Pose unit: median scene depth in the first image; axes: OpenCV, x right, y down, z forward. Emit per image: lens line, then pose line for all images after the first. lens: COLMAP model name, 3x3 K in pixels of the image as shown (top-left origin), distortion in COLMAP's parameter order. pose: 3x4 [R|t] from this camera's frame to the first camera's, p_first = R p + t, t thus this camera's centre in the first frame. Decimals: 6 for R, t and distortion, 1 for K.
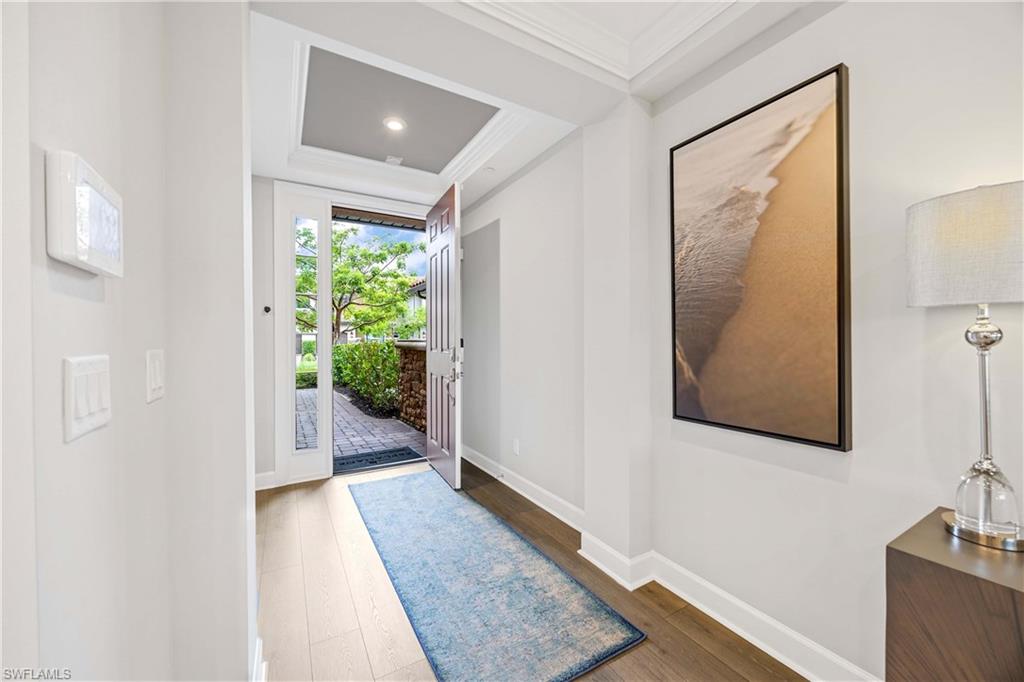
lens RADIAL K [[389.9, 0, 511.3], [0, 389.9, 339.8], [0, 0, 1]] dist [-0.002140, -0.000679]
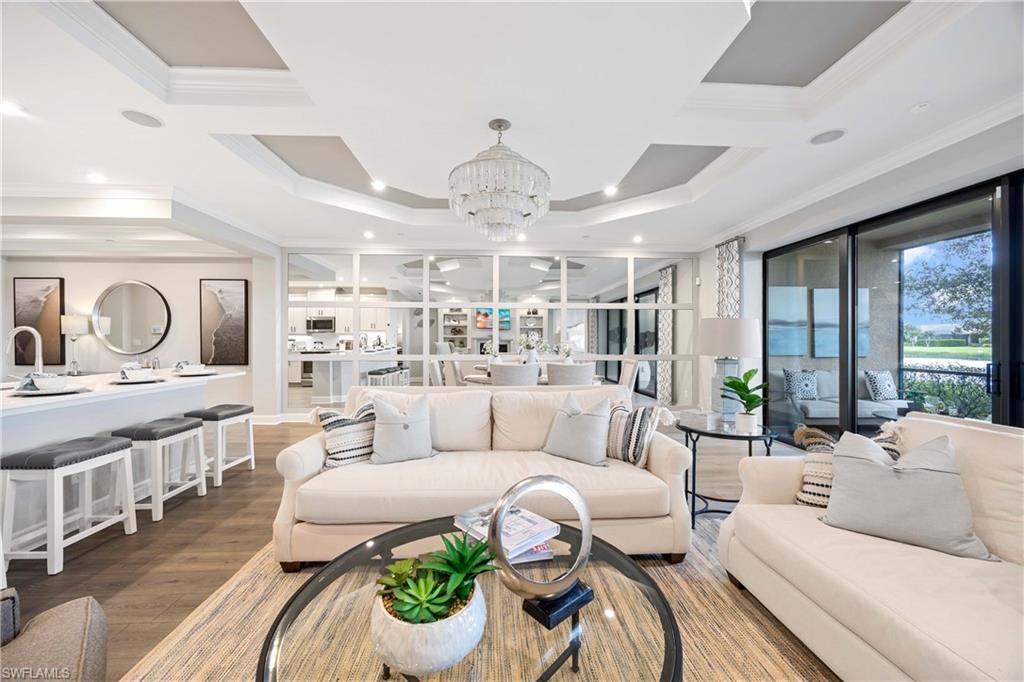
lens RADIAL K [[389.9, 0, 510.5], [0, 389.9, 342.3], [0, 0, 1]] dist [-0.002140, -0.000679]
pose [[0.467258, 0.006006, 0.884101, -0.535658], [-0.002487, 0.999982, -0.005479, 0.032905], [-0.884118, 0.000362, 0.467264, -4.511196]]
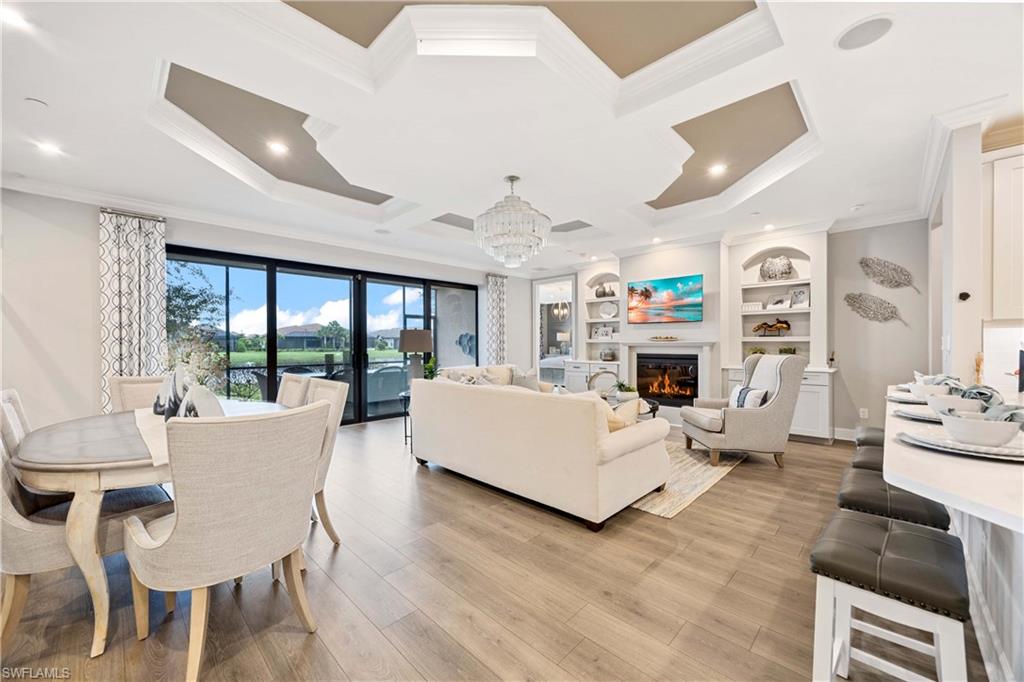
lens RADIAL K [[389.9, 0, 512.5], [0, 389.9, 347.0], [0, 0, 1]] dist [-0.002140, -0.000679]
pose [[-0.964860, 0.014302, -0.262376, 1.544584], [0.011010, 0.999841, 0.014010, 0.004388], [0.262534, 0.010629, -0.964864, -1.512903]]
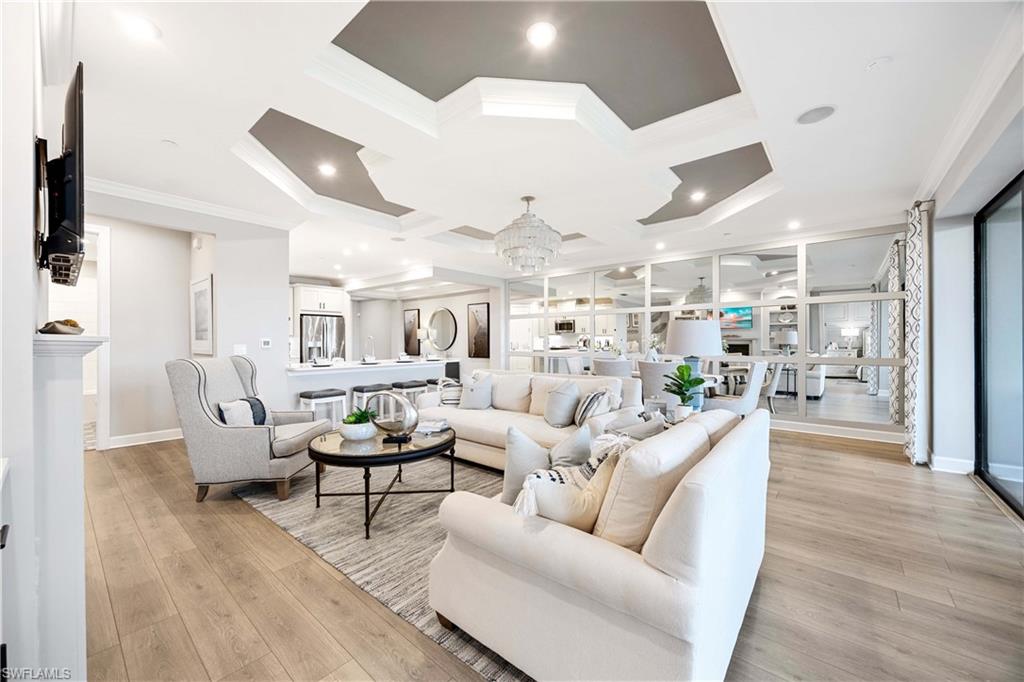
lens RADIAL K [[389.9, 0, 509.8], [0, 389.9, 342.7], [0, 0, 1]] dist [-0.002140, -0.000679]
pose [[0.945710, 0.004954, 0.324973, -0.005975], [-0.003753, 0.999984, -0.004322, 0.036186], [-0.324989, 0.002868, 0.945714, -6.078289]]
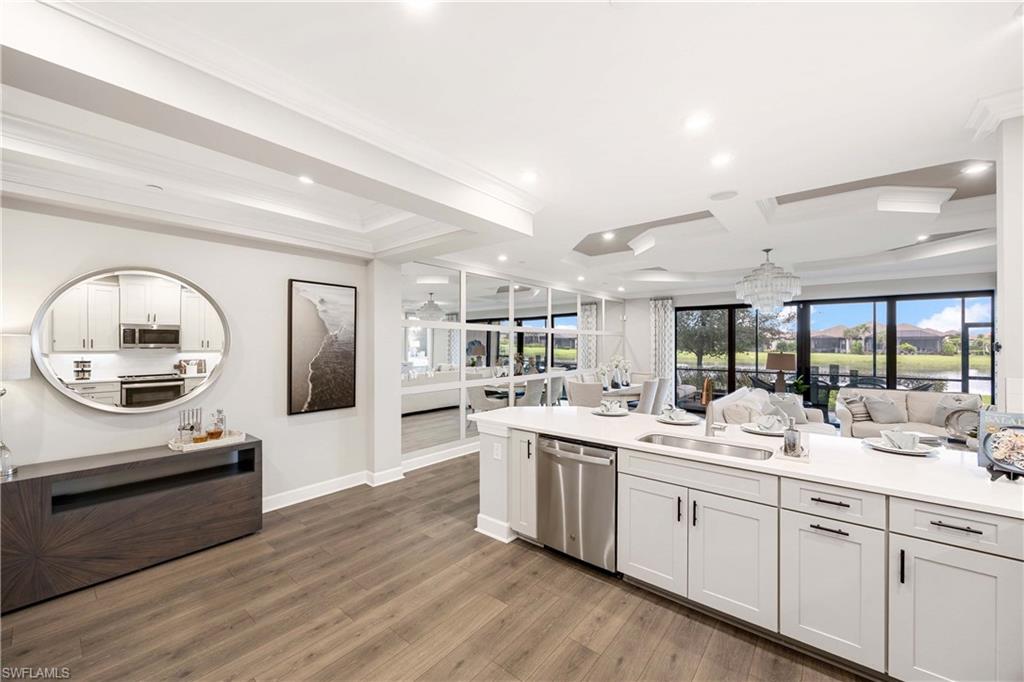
lens RADIAL K [[389.9, 0, 514.0], [0, 389.9, 344.1], [0, 0, 1]] dist [-0.002140, -0.000679]
pose [[-0.339610, 0.007507, 0.940537, -1.291169], [0.004236, 0.999970, -0.006451, -0.166718], [-0.940557, 0.001793, -0.339631, -0.717889]]
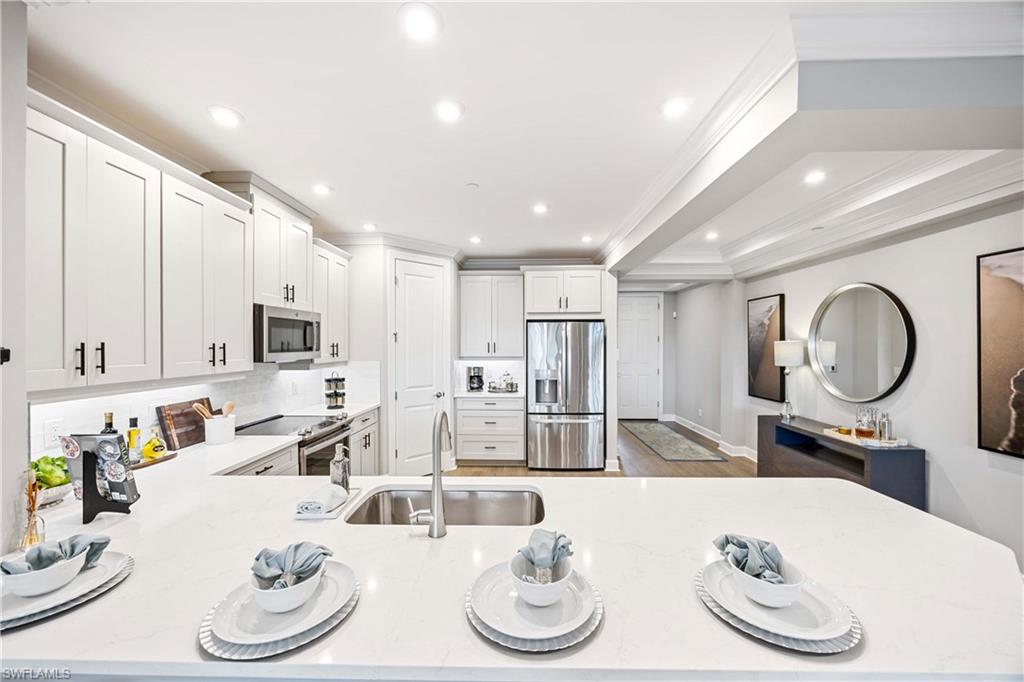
lens RADIAL K [[389.9, 0, 512.3], [0, 389.9, 345.3], [0, 0, 1]] dist [-0.002140, -0.000679]
pose [[0.848351, 0.009653, -0.529346, 0.529114], [-0.008058, 0.999953, 0.005321, -0.189524], [0.529373, -0.000248, 0.848389, -2.662254]]
